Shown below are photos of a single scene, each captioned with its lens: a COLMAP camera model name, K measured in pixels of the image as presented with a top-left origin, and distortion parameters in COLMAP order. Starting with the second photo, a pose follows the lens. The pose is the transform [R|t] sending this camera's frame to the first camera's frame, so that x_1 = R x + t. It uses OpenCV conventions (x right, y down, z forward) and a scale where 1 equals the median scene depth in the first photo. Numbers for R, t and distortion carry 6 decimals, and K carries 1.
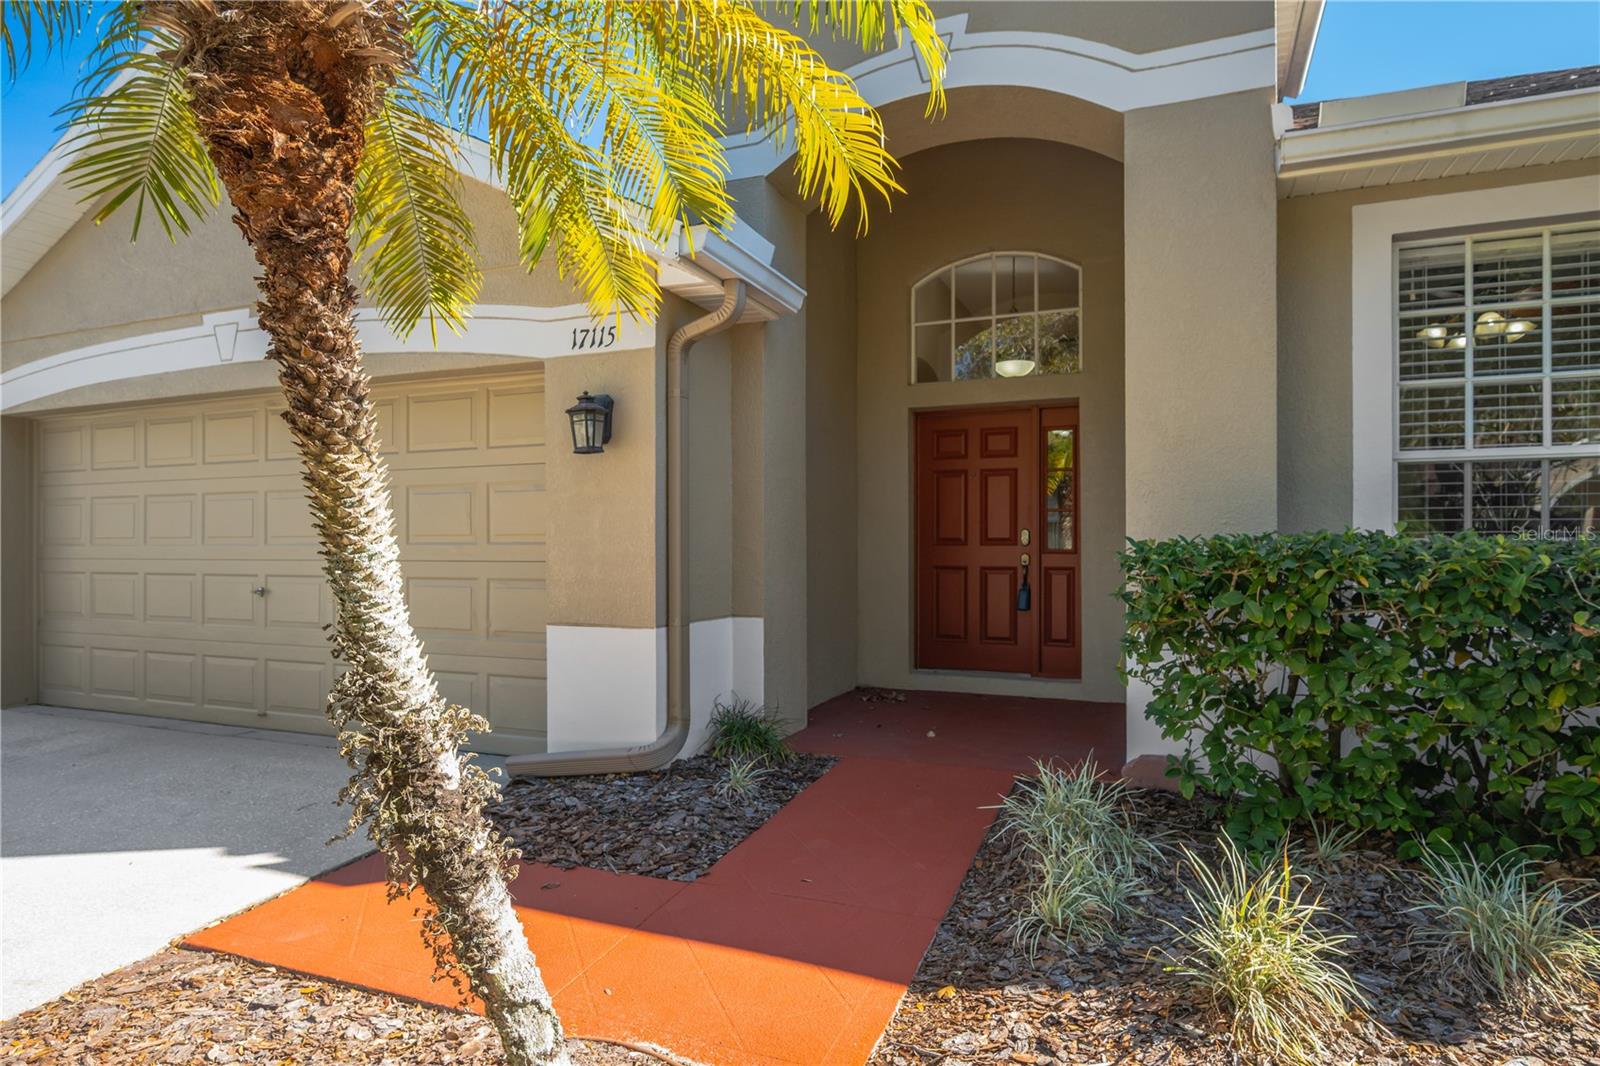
lens RADIAL K [[874.2, 0, 803.3], [0, 874.2, 537.3], [0, 0, 1]] dist [0.001948, 0.000233]
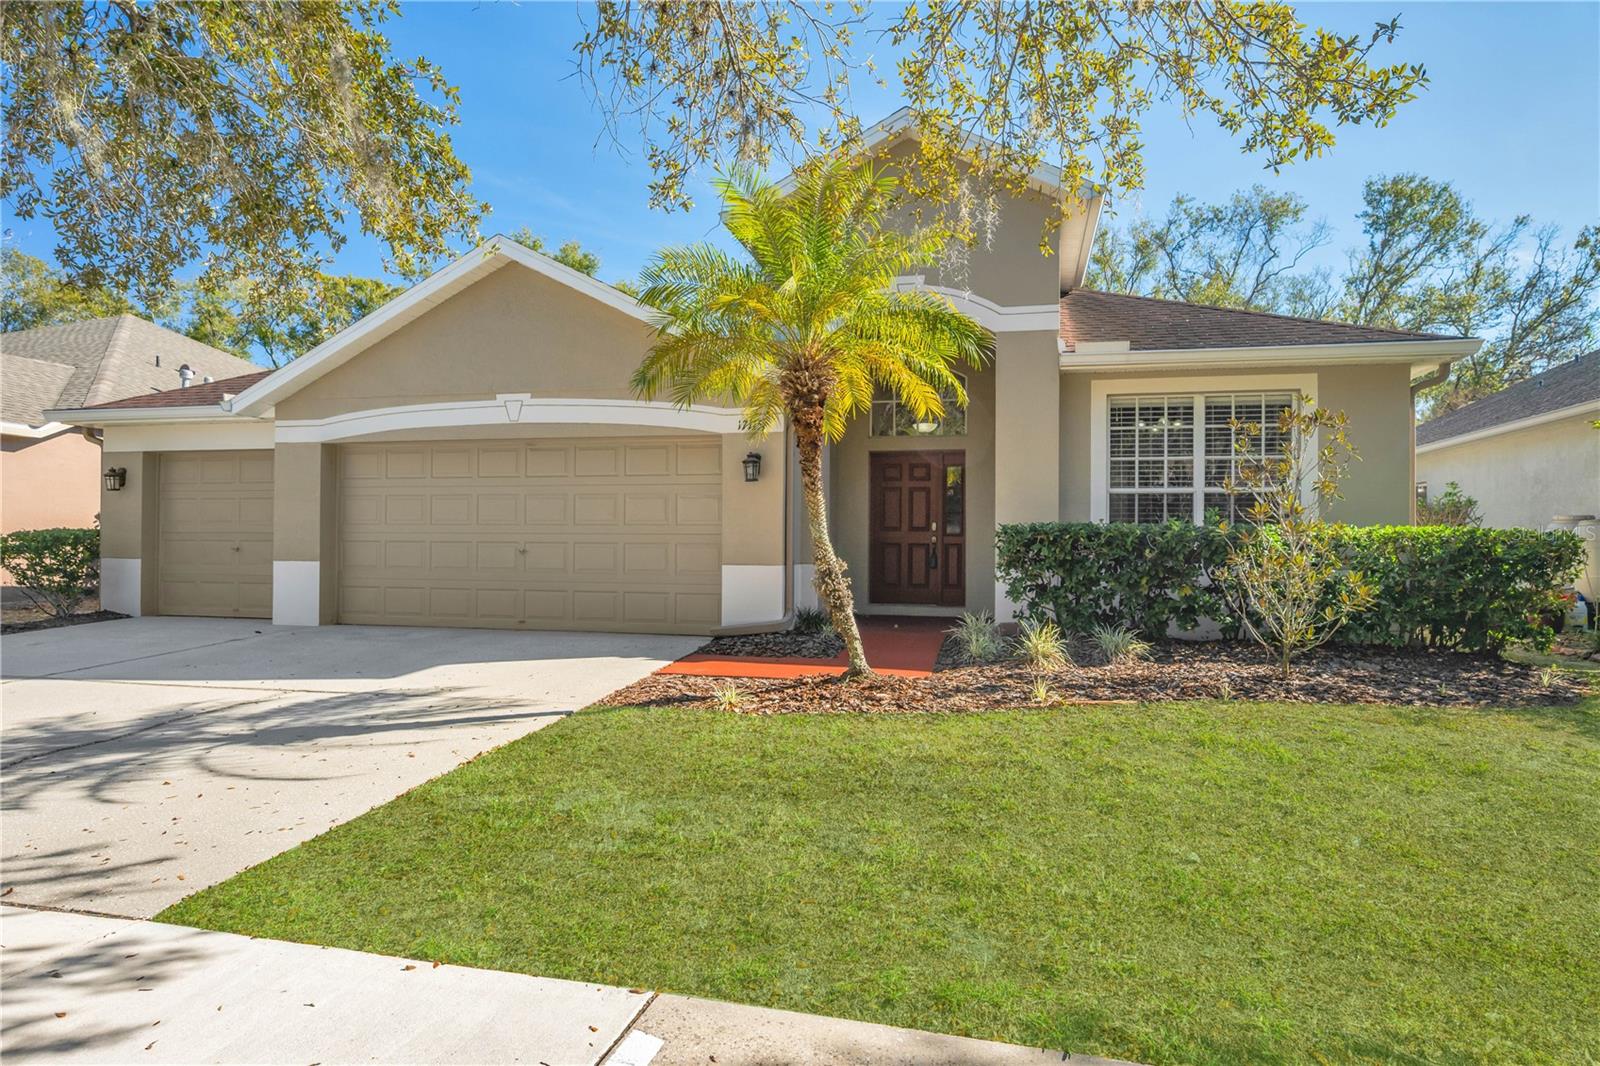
lens RADIAL K [[874.2, 0, 803.3], [0, 874.2, 537.3], [0, 0, 1]] dist [0.001948, 0.000233]
pose [[0.985503, 0.009710, 0.169379, -0.465947], [-0.009977, 0.999950, 0.000726, 0.034214], [-0.169364, -0.002405, 0.985551, -1.056302]]
